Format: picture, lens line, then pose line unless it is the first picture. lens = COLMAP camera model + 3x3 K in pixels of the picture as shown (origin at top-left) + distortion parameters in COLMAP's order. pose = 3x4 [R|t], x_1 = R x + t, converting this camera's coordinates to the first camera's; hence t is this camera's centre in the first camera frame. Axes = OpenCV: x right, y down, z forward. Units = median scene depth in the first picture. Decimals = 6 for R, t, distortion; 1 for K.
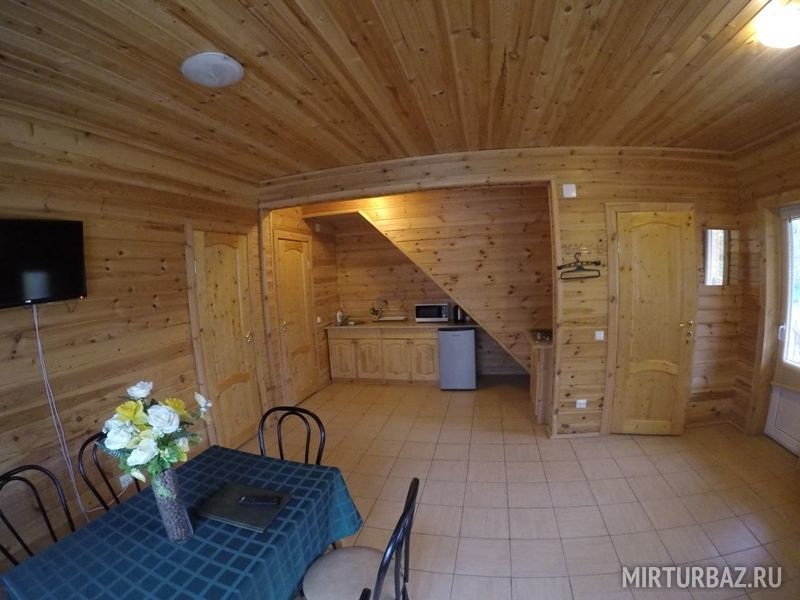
lens RADIAL K [[359.7, 0, 400.0], [0, 359.7, 300.0], [0, 0, 1]] dist [-0.175076, 0.027636]
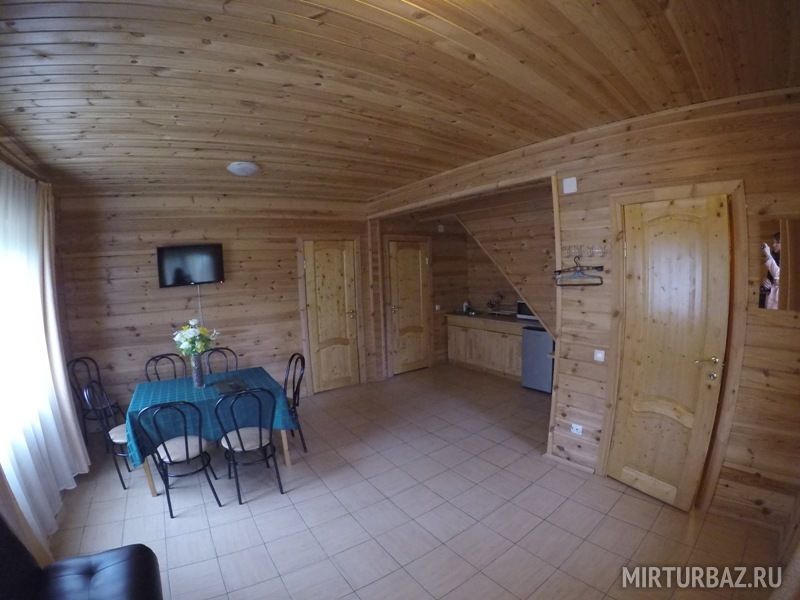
lens RADIAL K [[359.7, 0, 400.0], [0, 359.7, 300.0], [0, 0, 1]] dist [-0.175076, 0.027636]
pose [[0.750012, 0.081534, -0.656379, 0.661143], [-0.056401, 0.996642, 0.059353, -0.046150], [0.659015, -0.007495, 0.752093, 0.045213]]
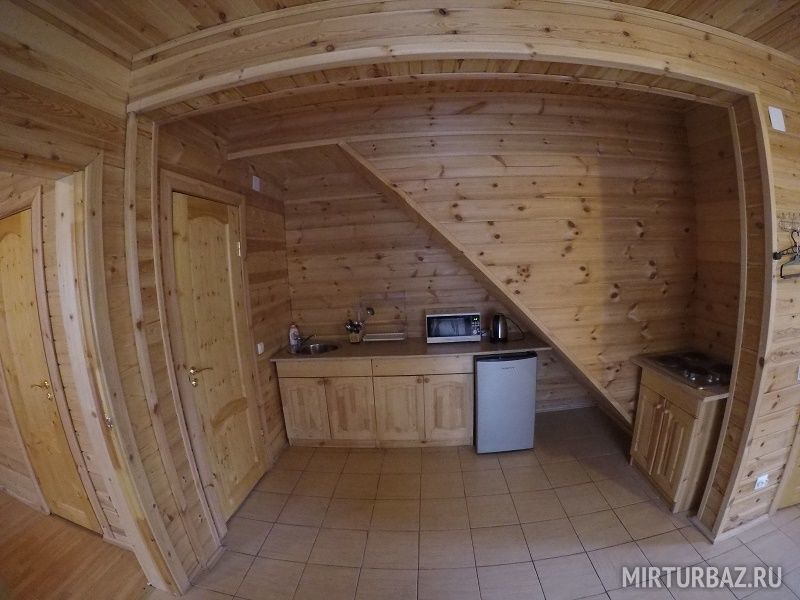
lens RADIAL K [[353.9, 0, 400.0], [0, 353.9, 300.0], [0, 0, 1]] dist [-0.191677, 0.028950]
pose [[0.983548, -0.023786, 0.179075, -0.156252], [0.019548, 0.999486, 0.025390, -0.041382], [-0.179587, -0.021472, 0.983508, 0.635254]]
